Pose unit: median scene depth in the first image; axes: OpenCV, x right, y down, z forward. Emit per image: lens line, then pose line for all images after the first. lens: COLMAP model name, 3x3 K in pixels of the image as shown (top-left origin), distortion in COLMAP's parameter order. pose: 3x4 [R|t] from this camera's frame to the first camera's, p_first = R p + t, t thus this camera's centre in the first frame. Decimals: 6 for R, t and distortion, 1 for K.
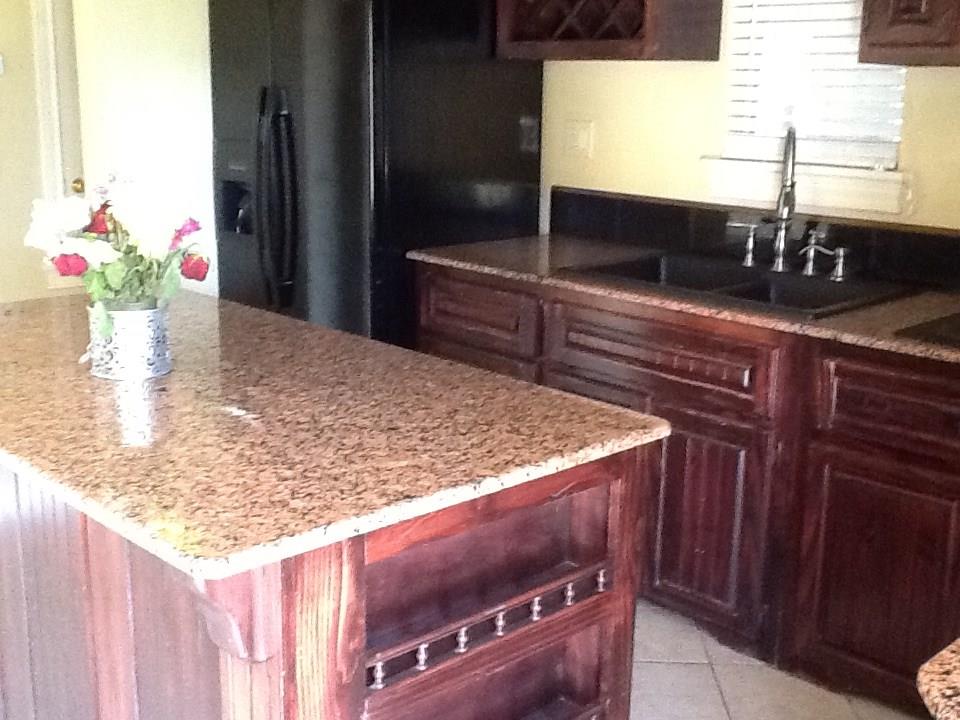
lens RADIAL K [[1195.3, 0, 478.6], [0, 1195.3, 359.8], [0, 0, 1]] dist [-0.015577, 0.000000]
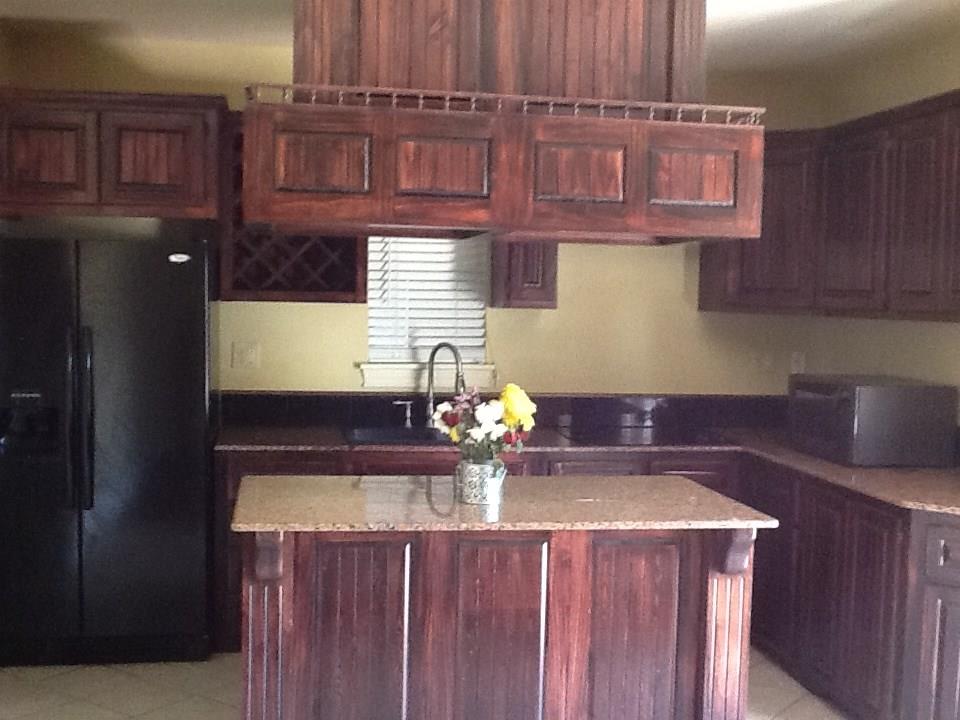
lens RADIAL K [[1195.3, 0, 482.0], [0, 1195.3, 362.7], [0, 0, 1]] dist [-0.015577, 0.000000]
pose [[0.558466, -0.058775, 0.827443, -1.082469], [0.177560, 0.982837, -0.050028, -0.066862], [-0.810301, 0.174860, 0.559317, -0.006677]]
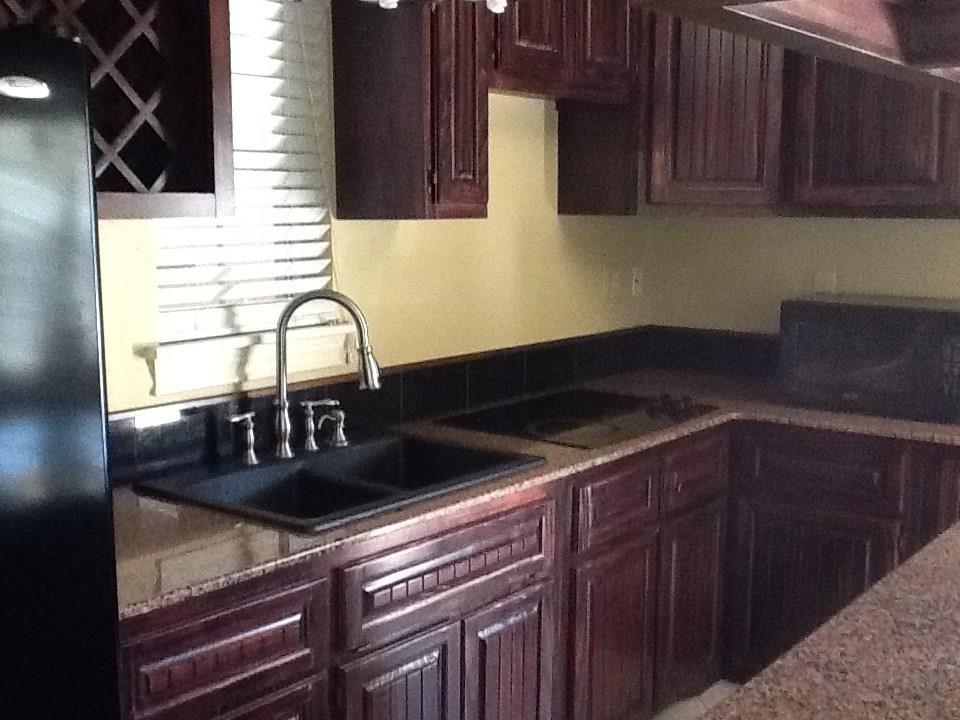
lens RADIAL K [[1195.3, 0, 477.4], [0, 1195.3, 357.0], [0, 0, 1]] dist [-0.015577, 0.000000]
pose [[-0.159077, -0.144805, 0.976589, -0.593759], [0.223369, 0.958256, 0.178471, -0.264978], [-0.961666, 0.246530, -0.120092, 0.953234]]
